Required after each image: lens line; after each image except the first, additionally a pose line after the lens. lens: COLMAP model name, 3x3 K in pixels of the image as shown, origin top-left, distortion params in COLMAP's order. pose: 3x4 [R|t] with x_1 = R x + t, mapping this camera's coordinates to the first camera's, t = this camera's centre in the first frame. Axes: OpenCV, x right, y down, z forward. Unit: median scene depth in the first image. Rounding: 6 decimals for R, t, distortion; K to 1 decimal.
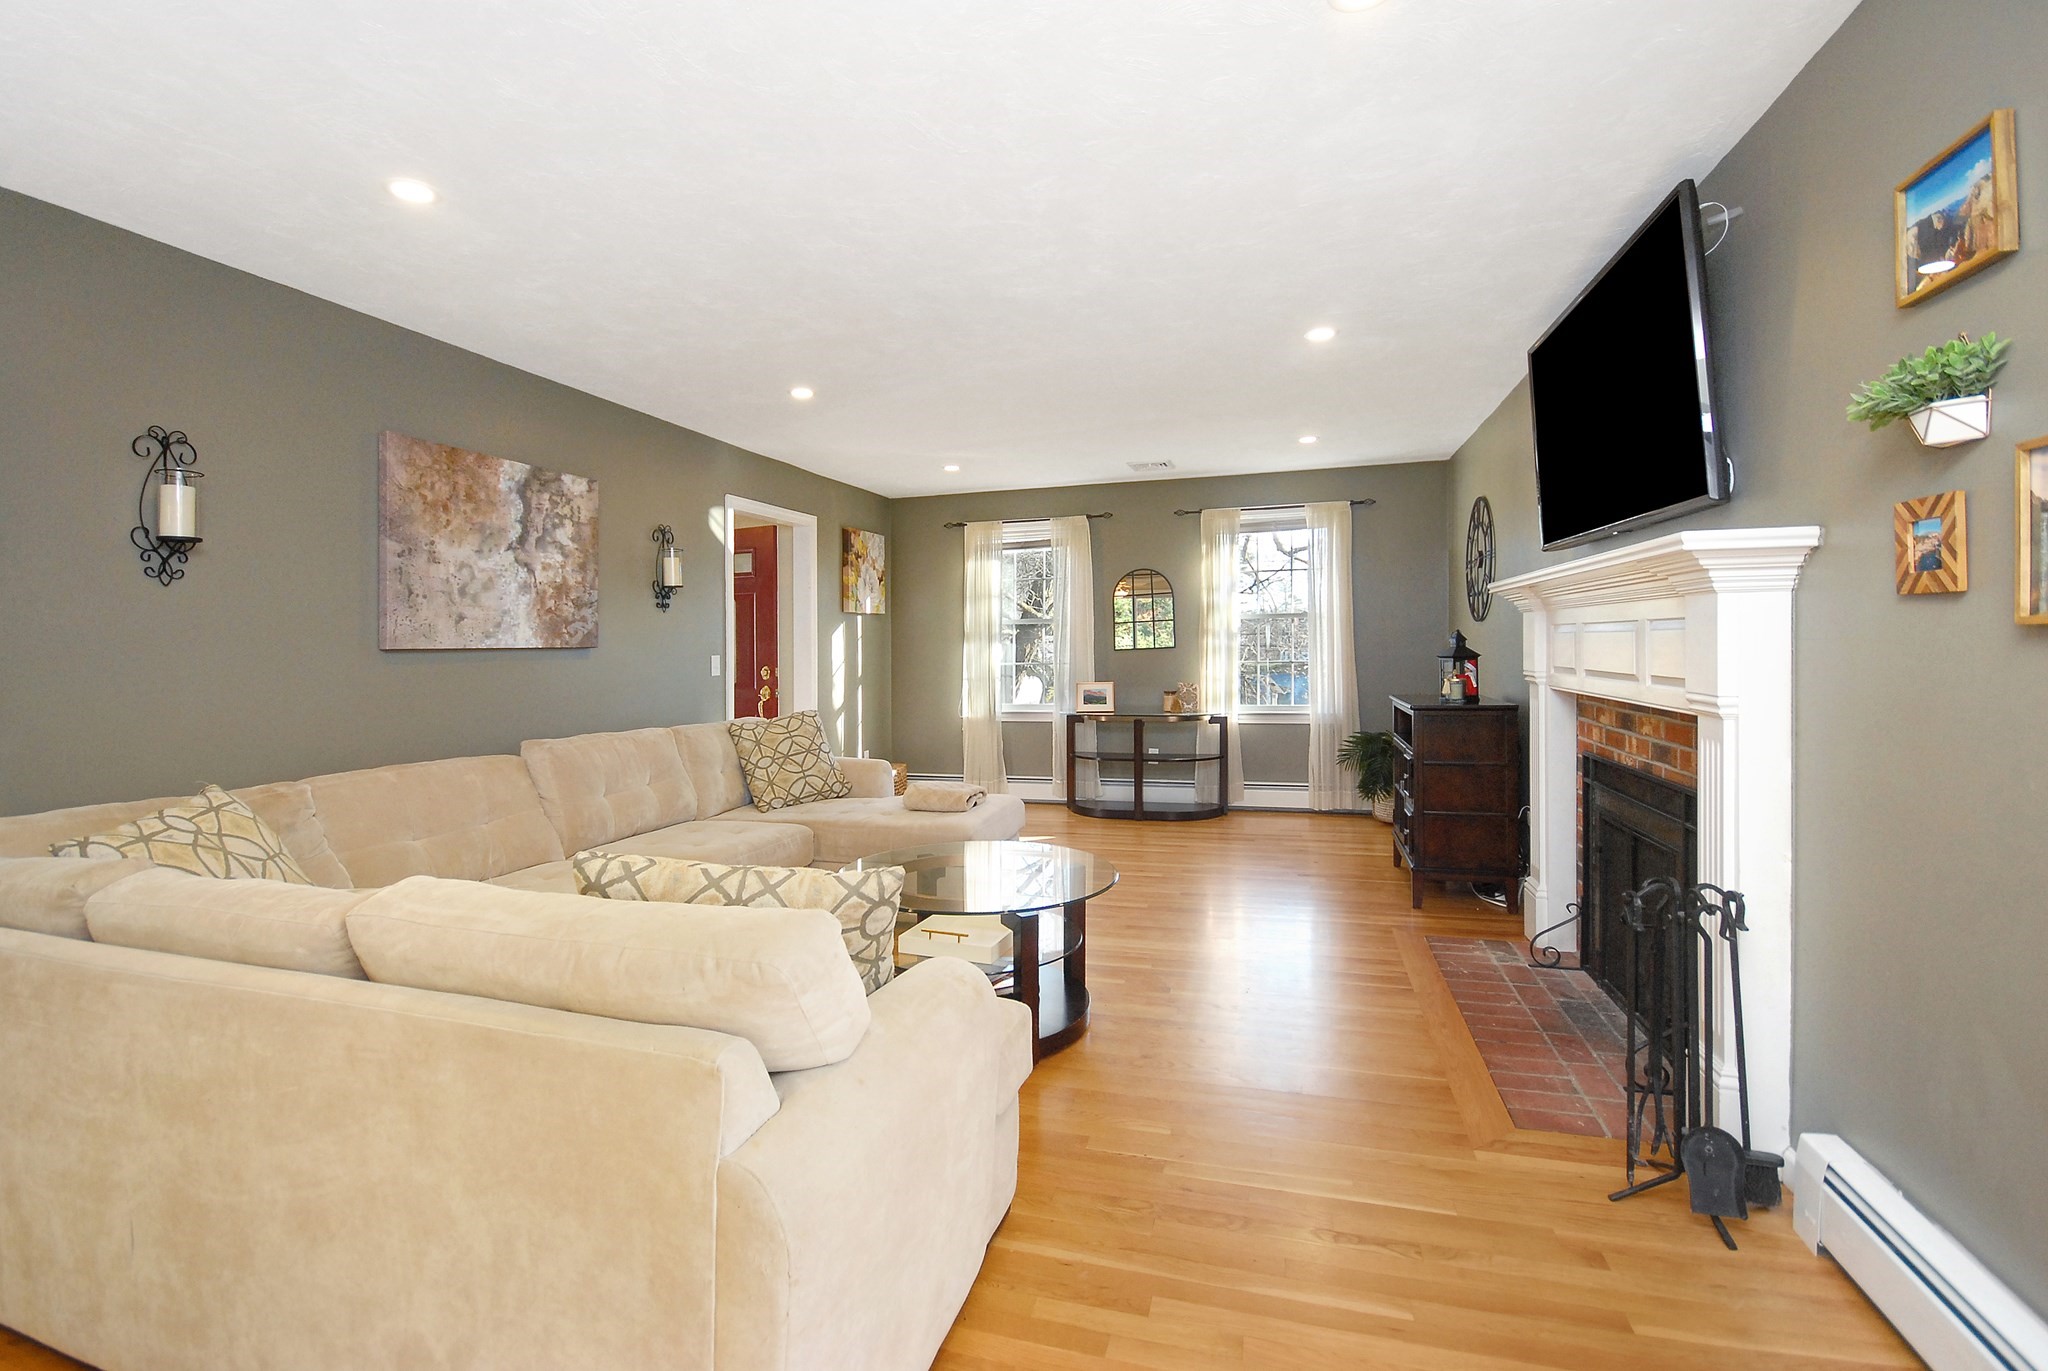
lens RADIAL K [[939.9, 0, 998.2], [0, 939.9, 724.9], [0, 0, 1]] dist [0.002745, -0.004446]
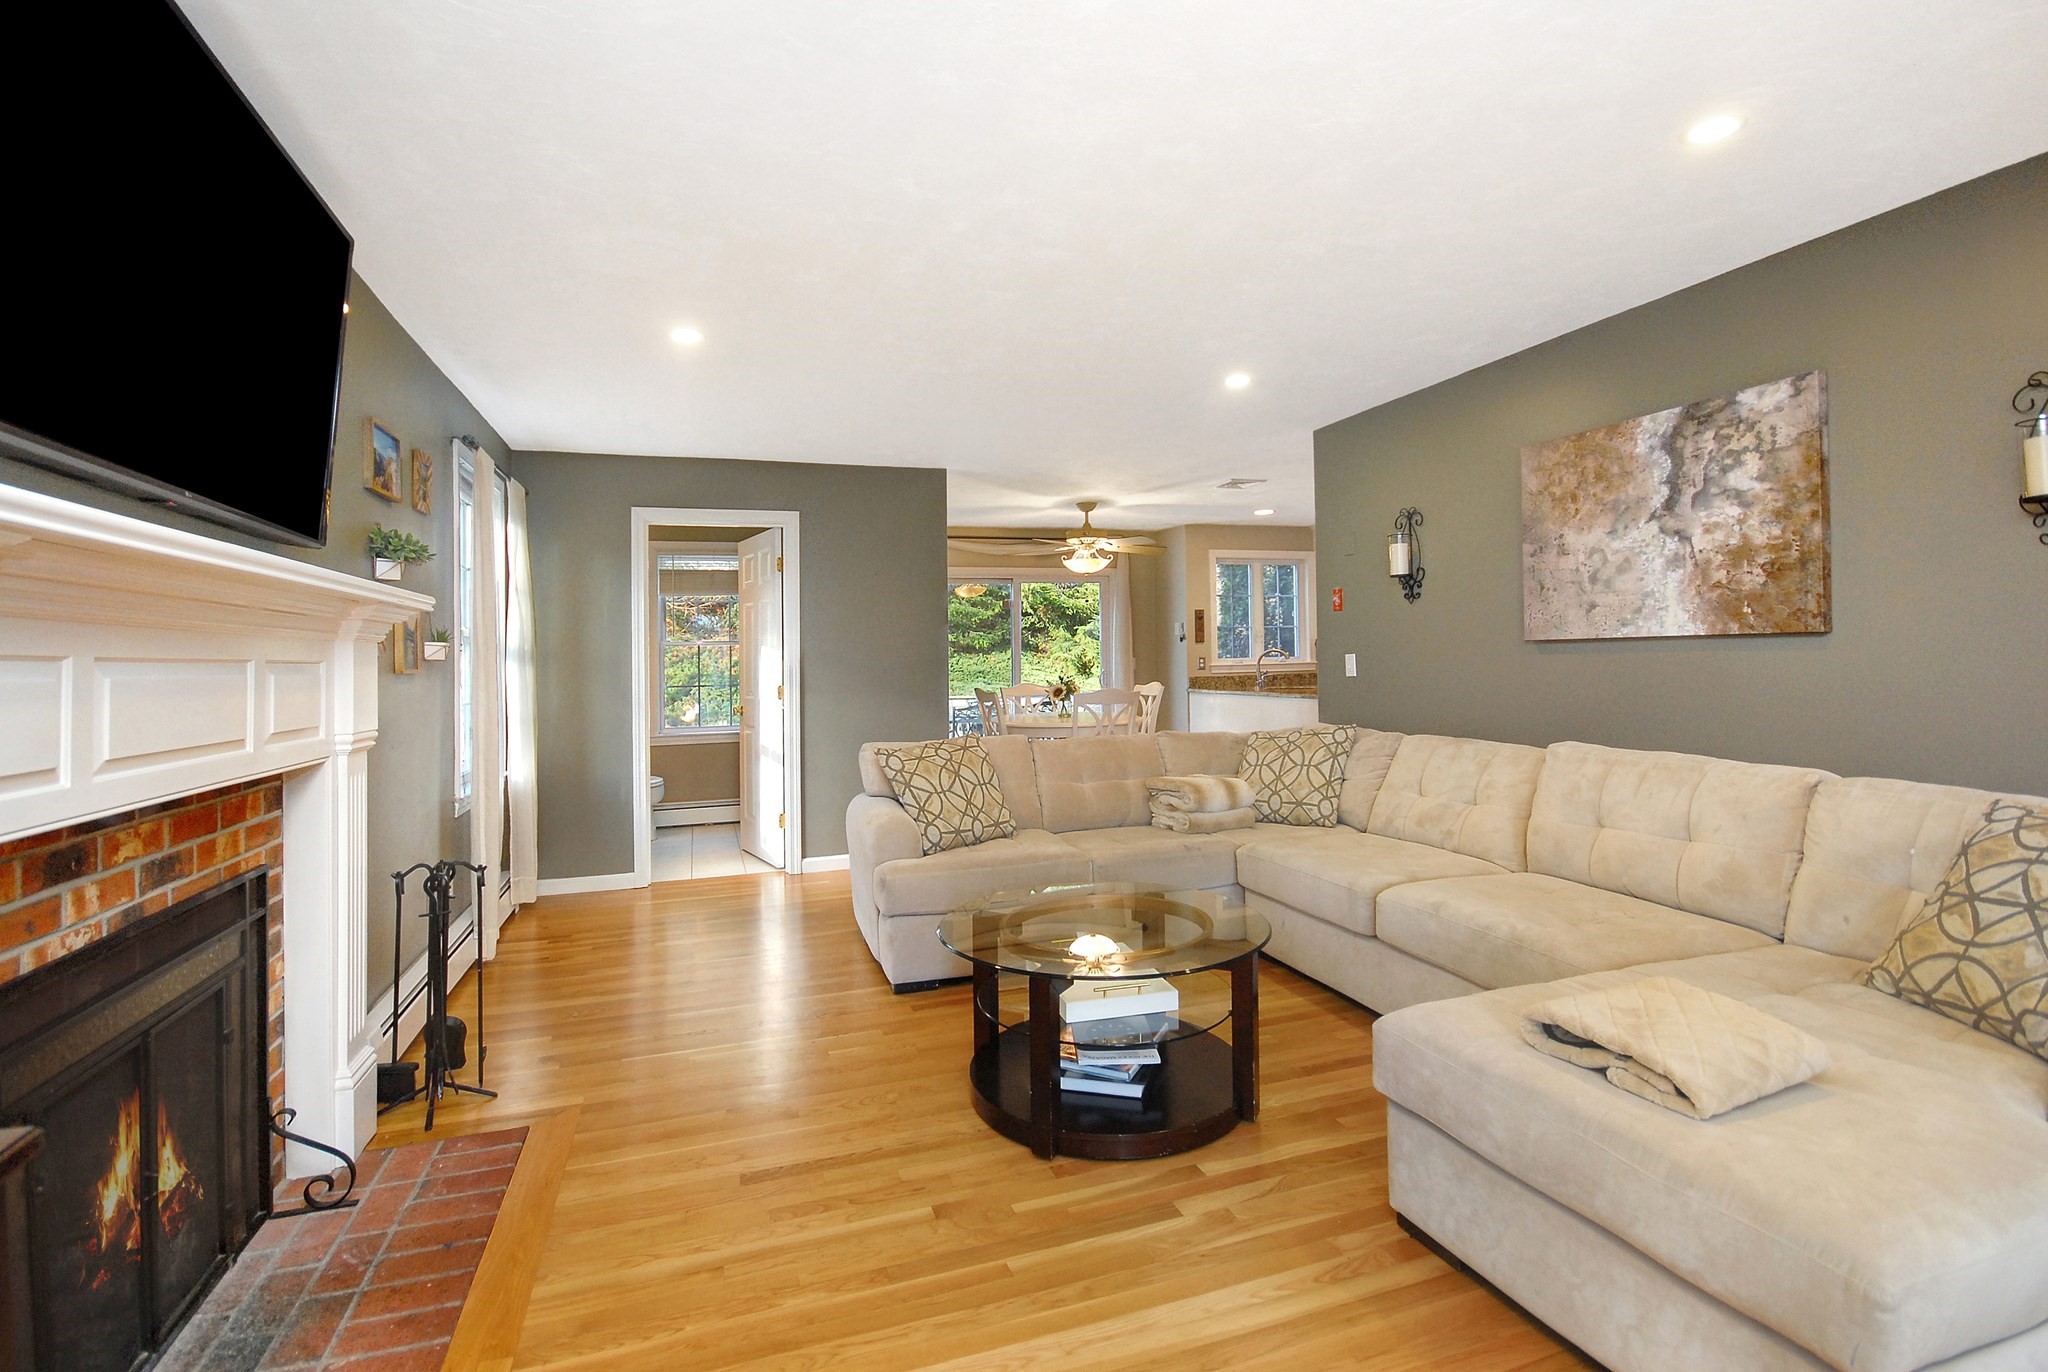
lens RADIAL K [[939.9, 0, 995.8], [0, 939.9, 647.4], [0, 0, 1]] dist [0.002745, -0.004446]
pose [[-0.824091, 0.031677, -0.565571, 0.443165], [-0.007478, 0.997740, 0.066778, -0.124010], [0.566408, 0.059260, -0.821992, 1.362553]]
